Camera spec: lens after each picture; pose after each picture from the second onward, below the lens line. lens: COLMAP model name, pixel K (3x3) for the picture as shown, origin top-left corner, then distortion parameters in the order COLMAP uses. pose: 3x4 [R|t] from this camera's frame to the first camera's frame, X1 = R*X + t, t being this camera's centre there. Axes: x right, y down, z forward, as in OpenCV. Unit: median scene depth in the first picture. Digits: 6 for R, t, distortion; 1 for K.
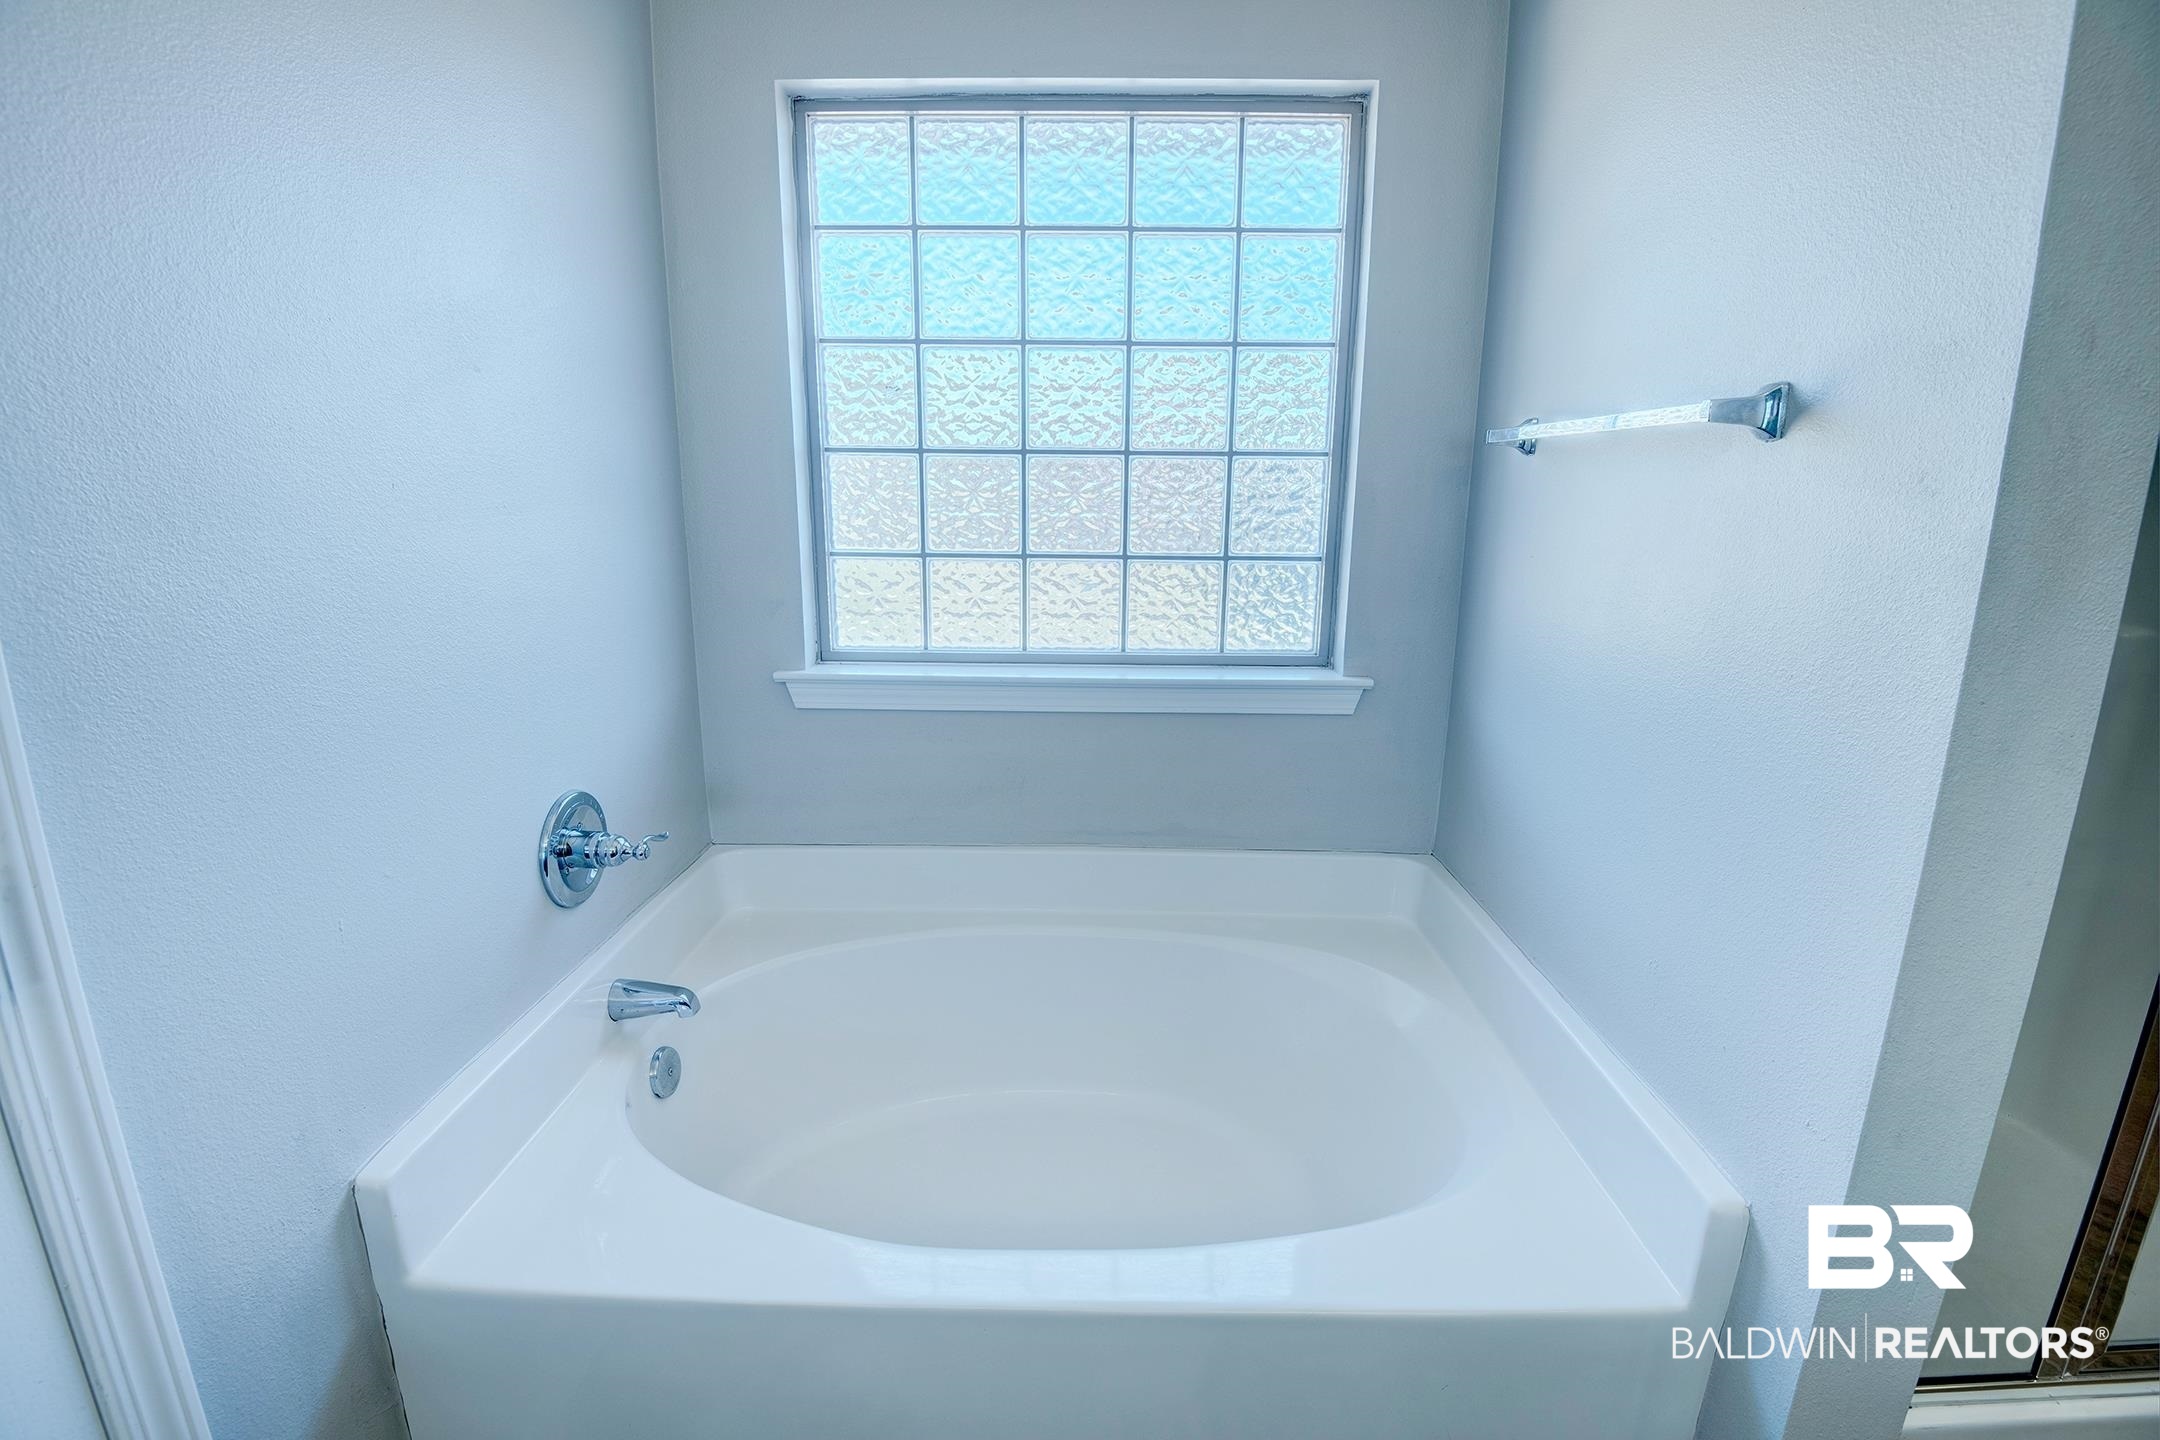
lens RADIAL K [[1005.1, 0, 1088.8], [0, 1005.1, 724.5], [0, 0, 1]] dist [-0.030033, -0.007647]
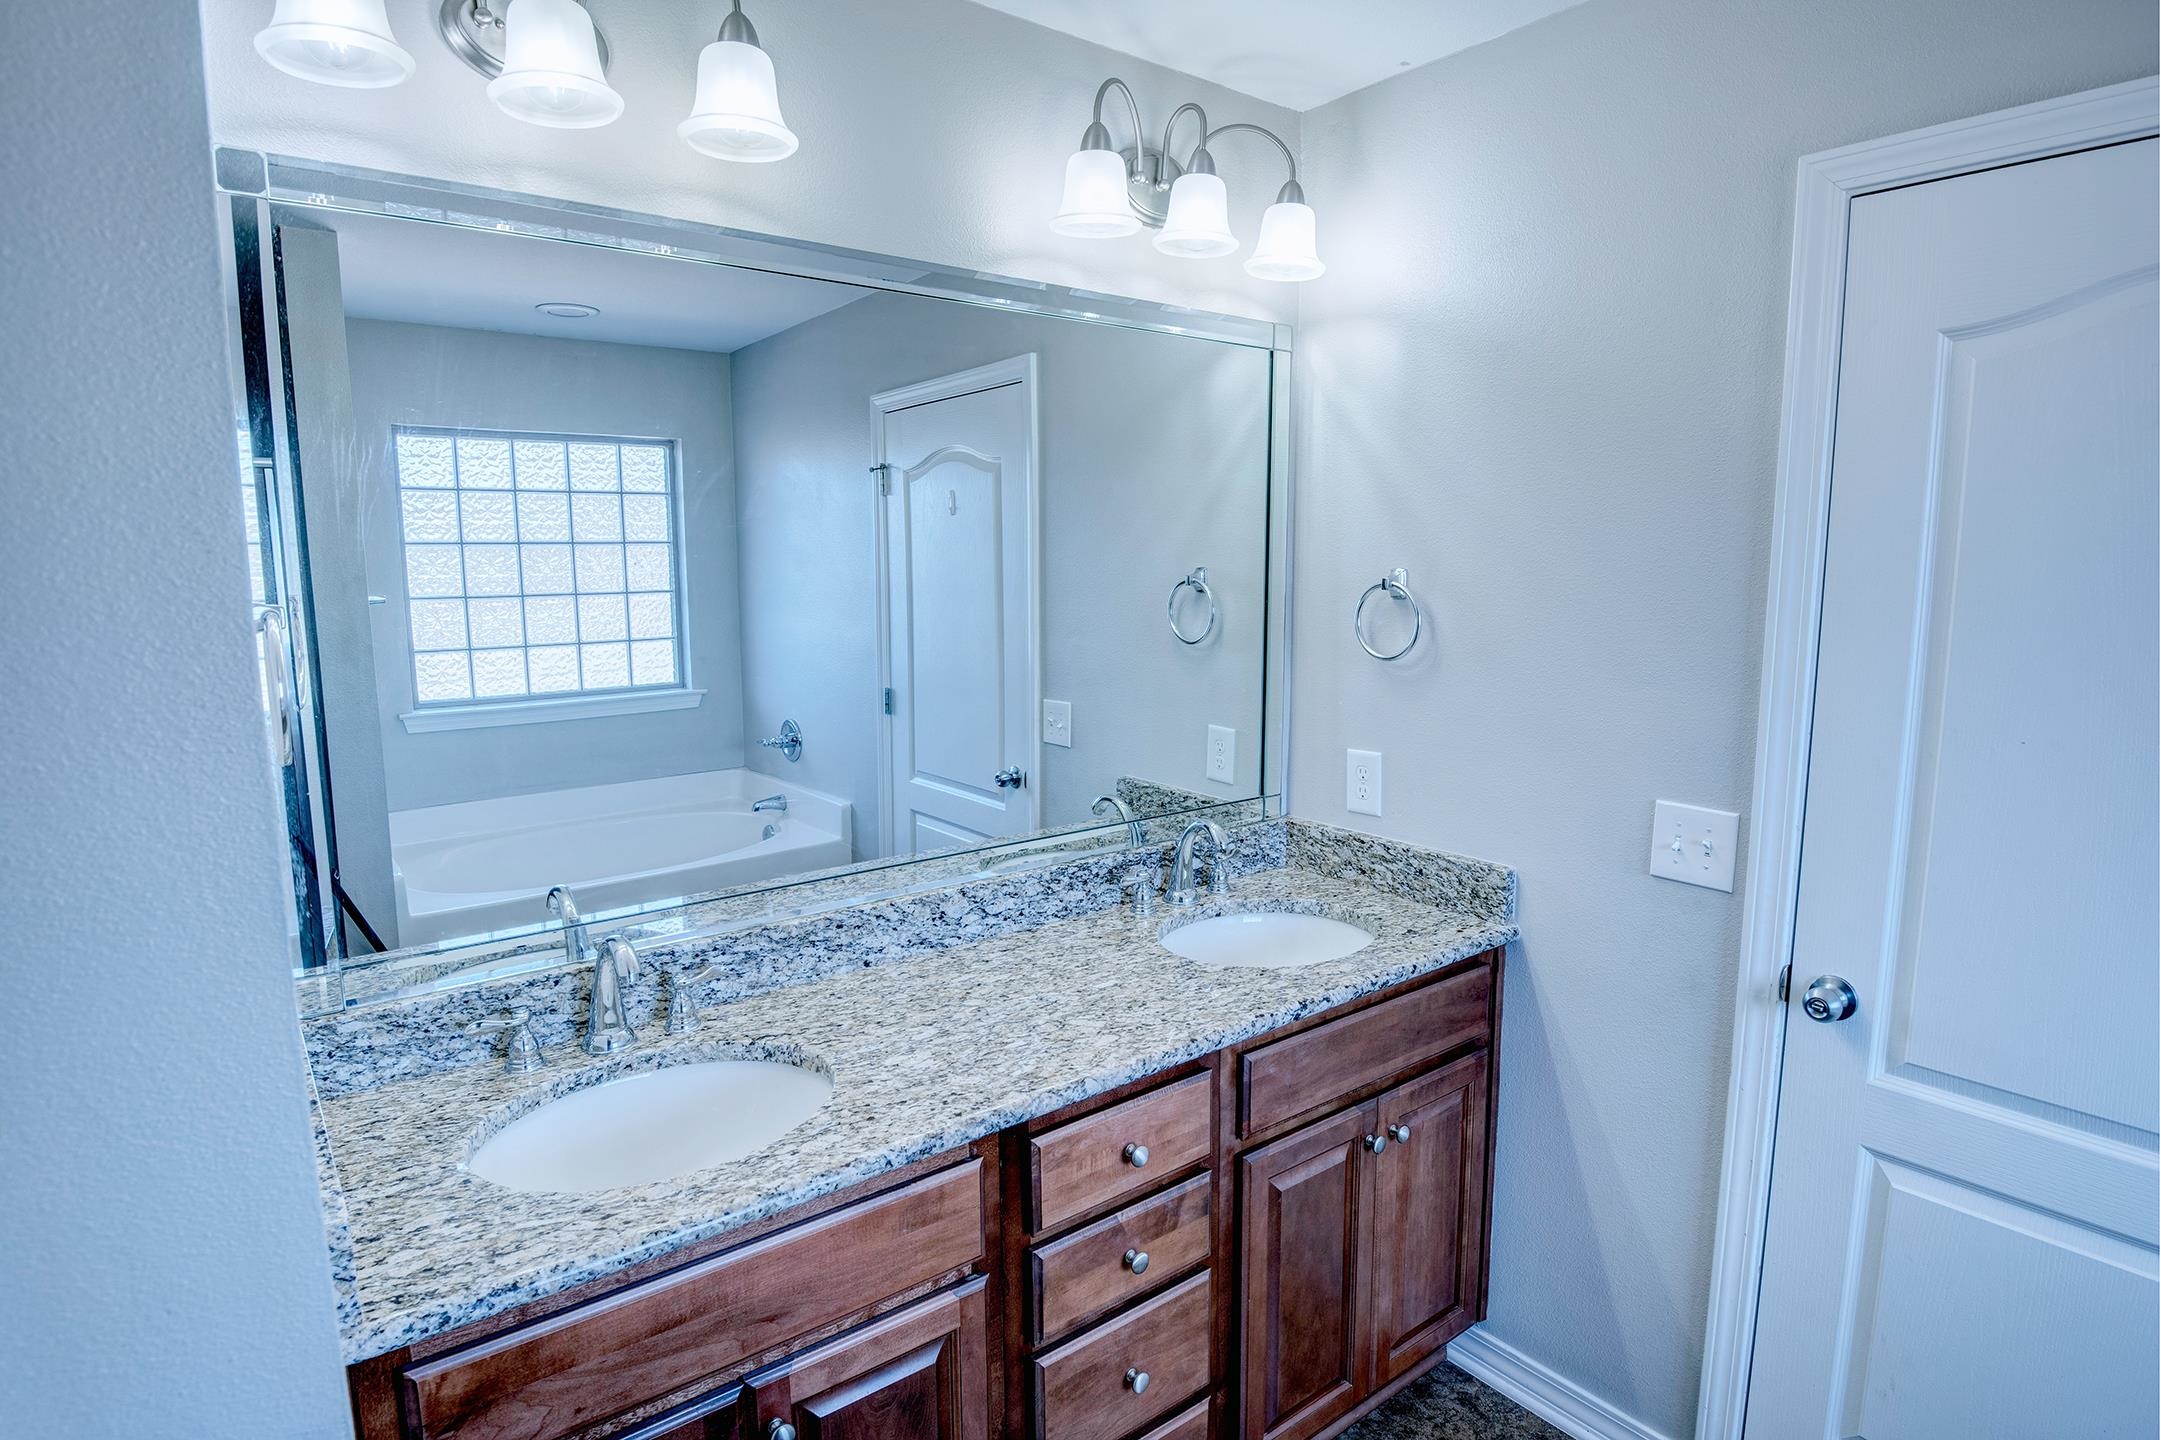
lens RADIAL K [[1168.9, 0, 1075.7], [0, 1168.9, 711.8], [0, 0, 1]] dist [-0.015960, -0.007420]
pose [[0.783331, -0.100379, 0.613447, -0.642932], [0.159577, 0.986275, -0.042385, 0.235375], [-0.600773, 0.131093, 0.788598, -1.472088]]
